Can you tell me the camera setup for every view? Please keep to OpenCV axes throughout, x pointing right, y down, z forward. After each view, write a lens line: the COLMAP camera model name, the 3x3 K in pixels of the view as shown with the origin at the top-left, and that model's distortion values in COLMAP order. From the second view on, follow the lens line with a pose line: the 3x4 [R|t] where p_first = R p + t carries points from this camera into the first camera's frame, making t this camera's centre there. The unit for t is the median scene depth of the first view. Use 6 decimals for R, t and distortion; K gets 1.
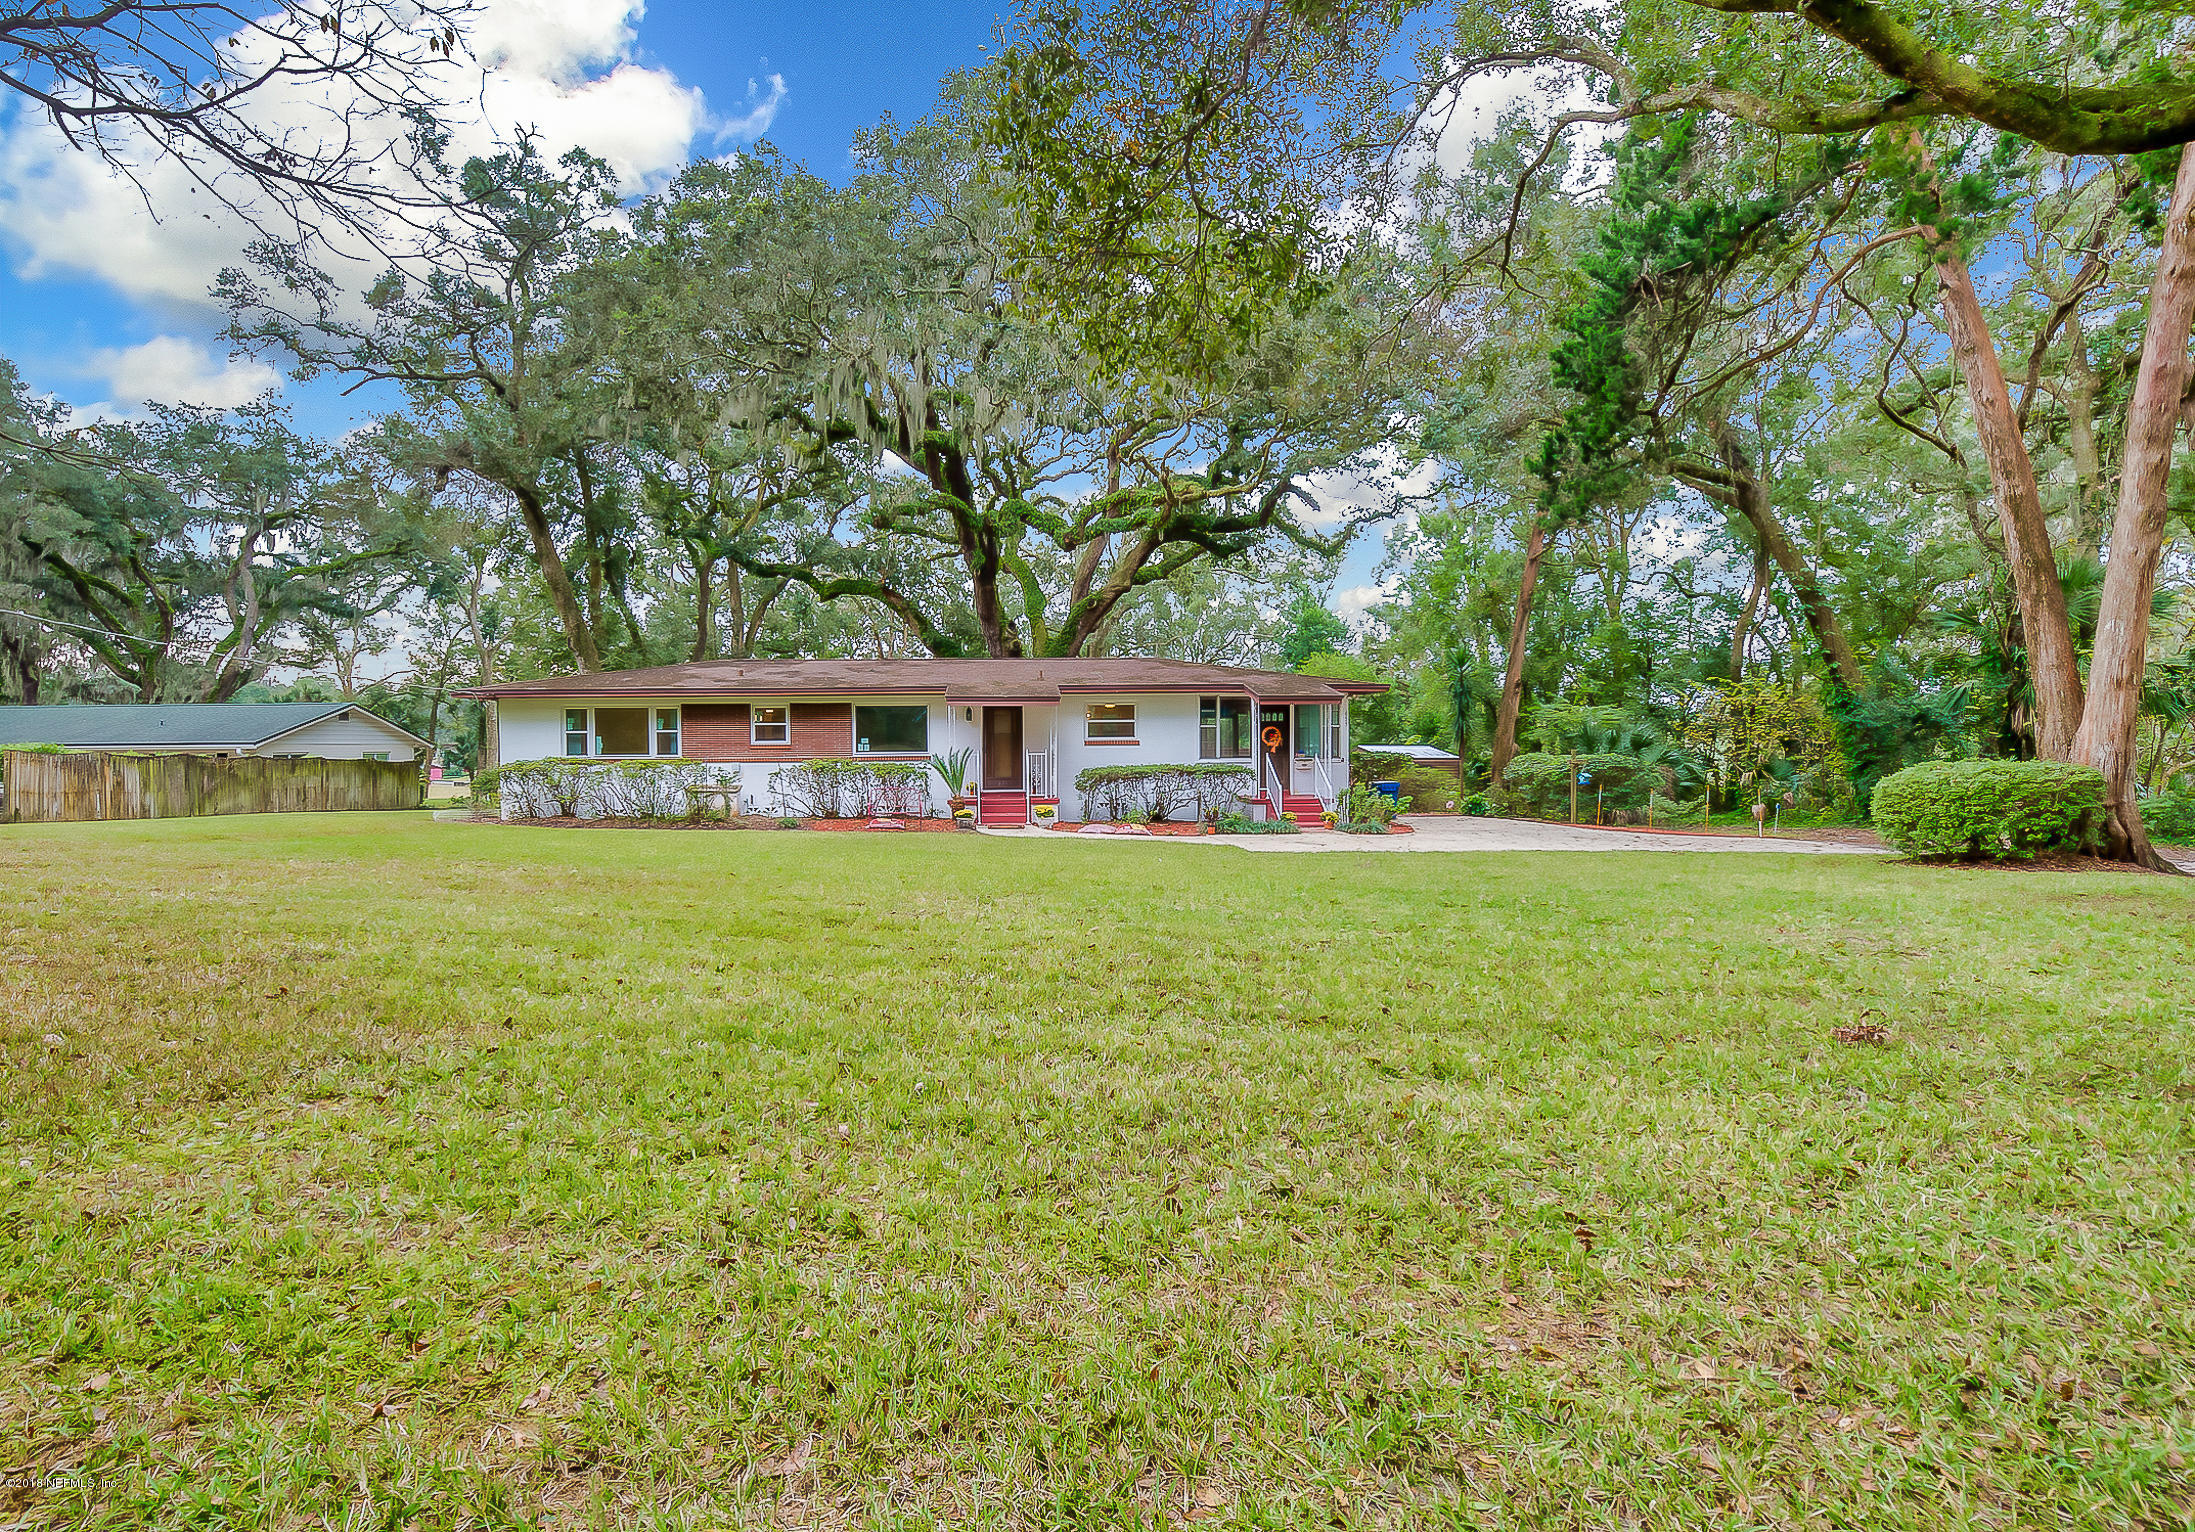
lens RADIAL K [[1051.8, 0, 1047.0], [0, 1051.8, 771.9], [0, 0, 1]] dist [0.001595, 0.000691]
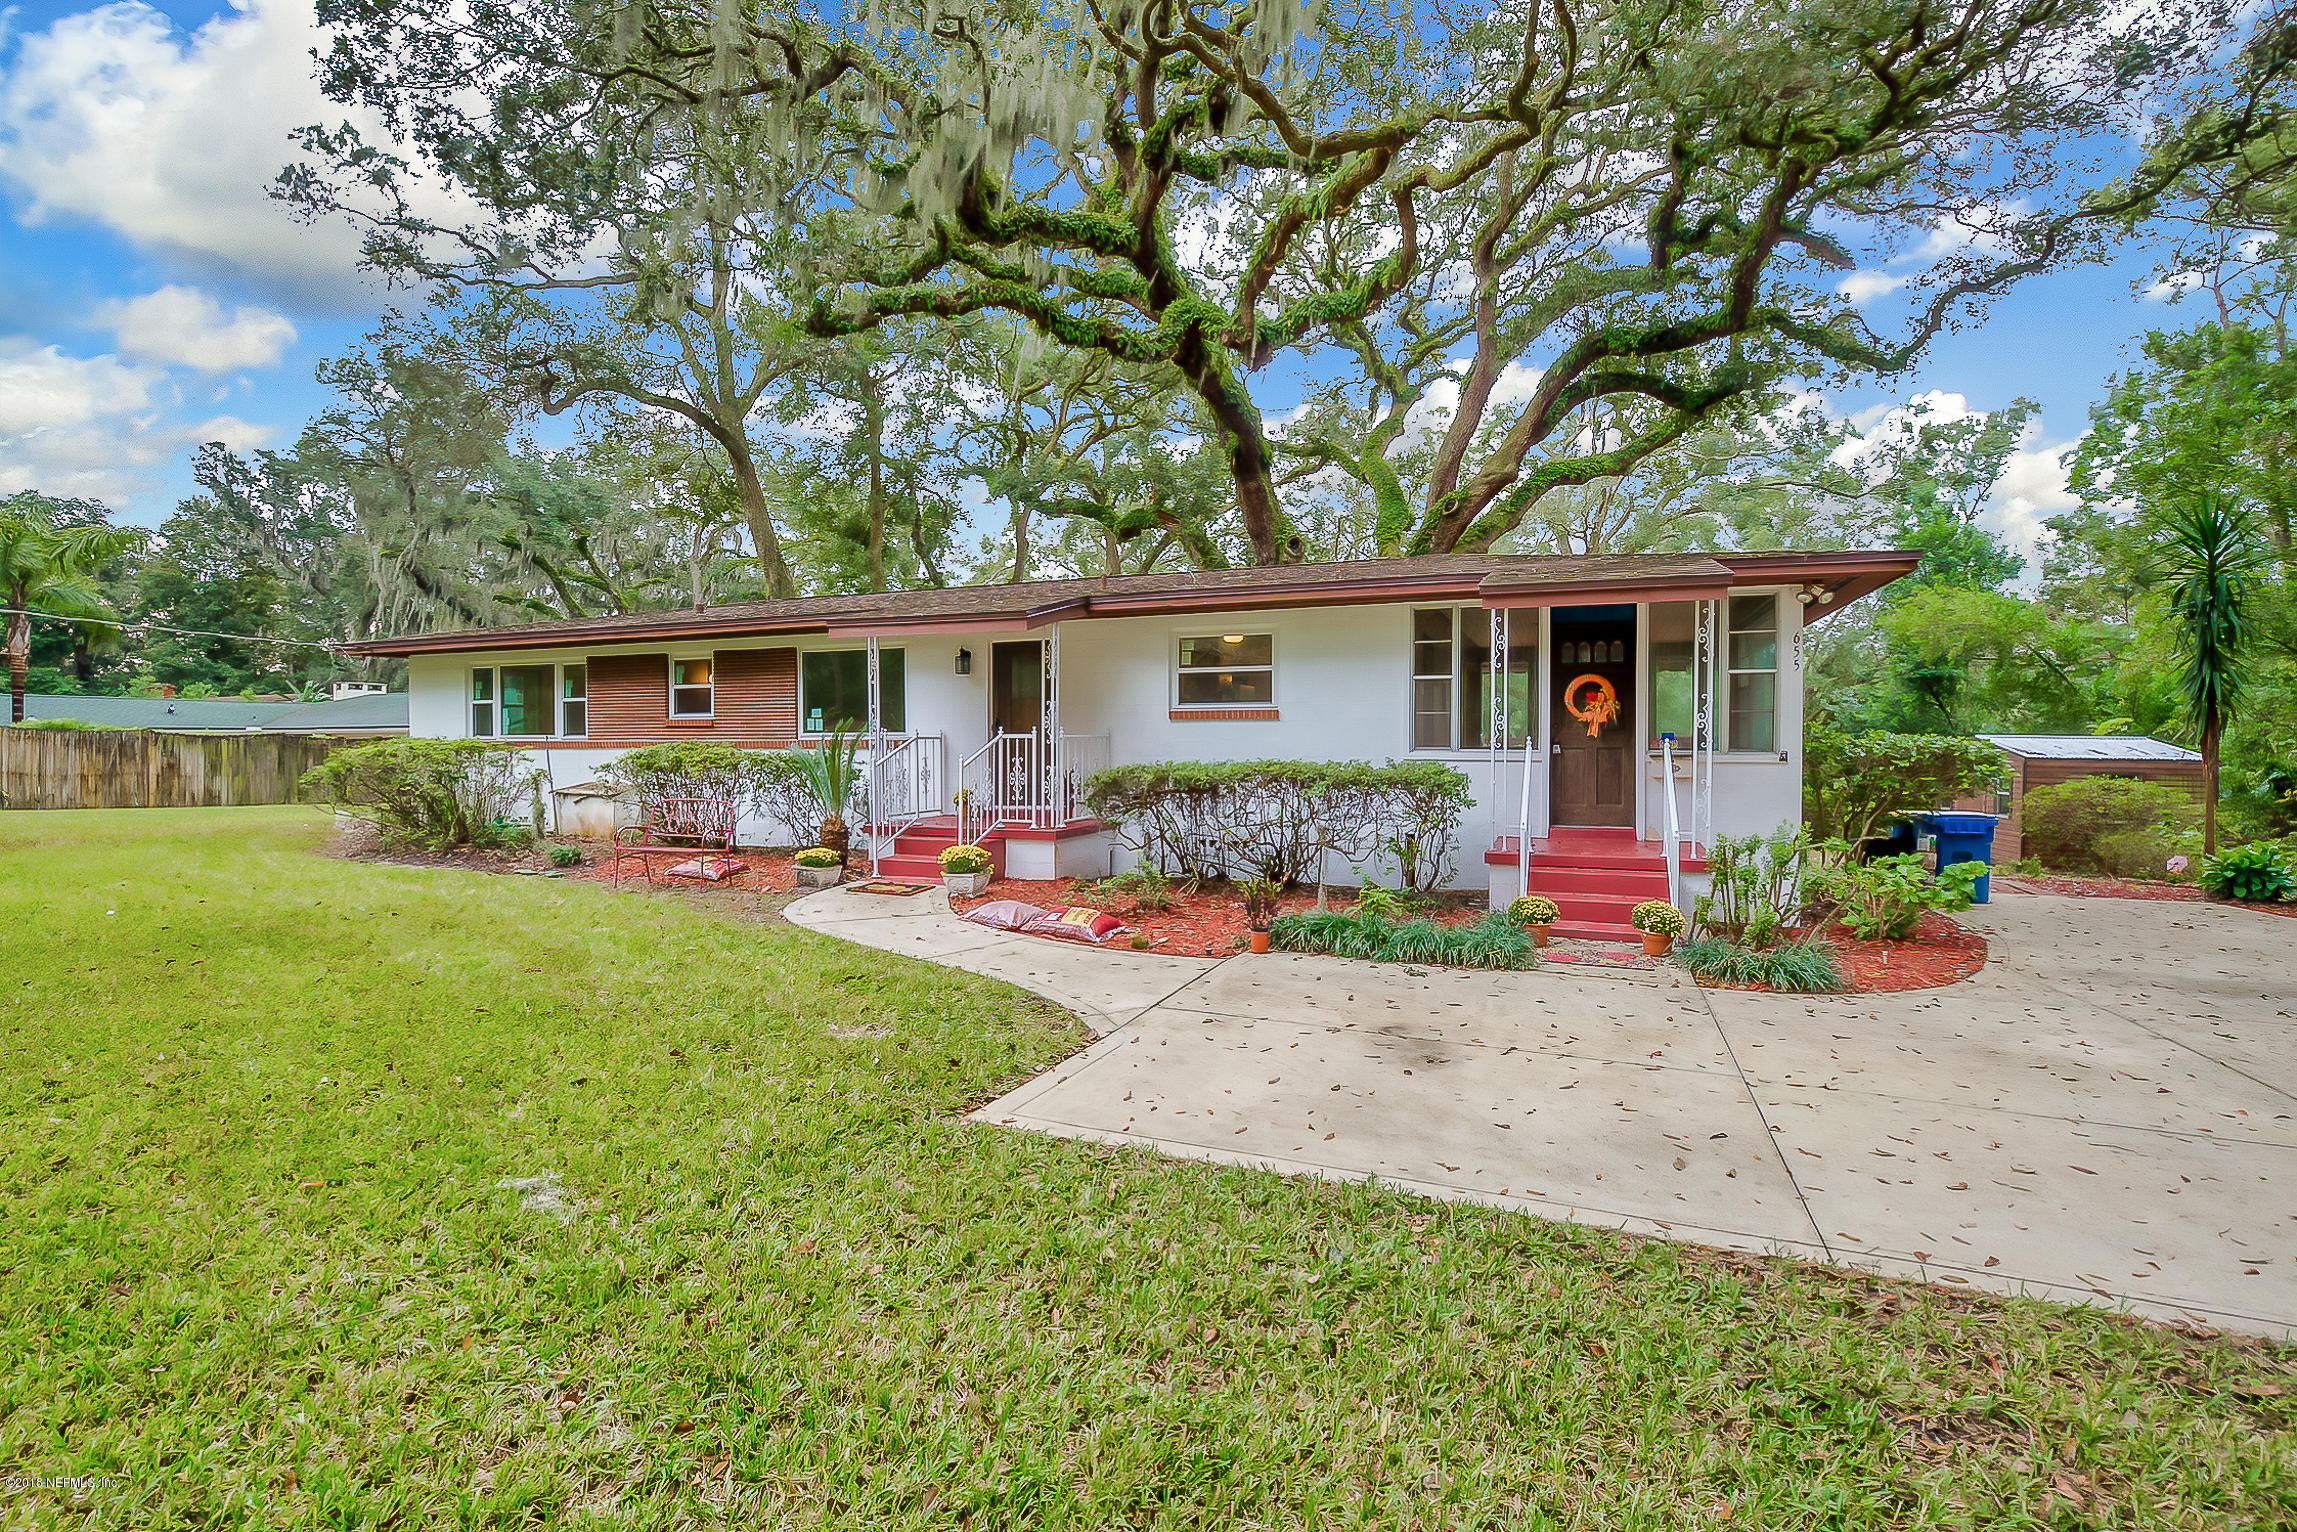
lens RADIAL K [[1049.0, 0, 1152.3], [0, 1049.0, 767.2], [0, 0, 1]] dist [-0.013584, 0.000407]
pose [[0.902469, 0.017062, -0.430417, 0.237011], [-0.016792, 0.999849, 0.004426, -0.005432], [0.430428, 0.003233, 0.902619, 0.552061]]
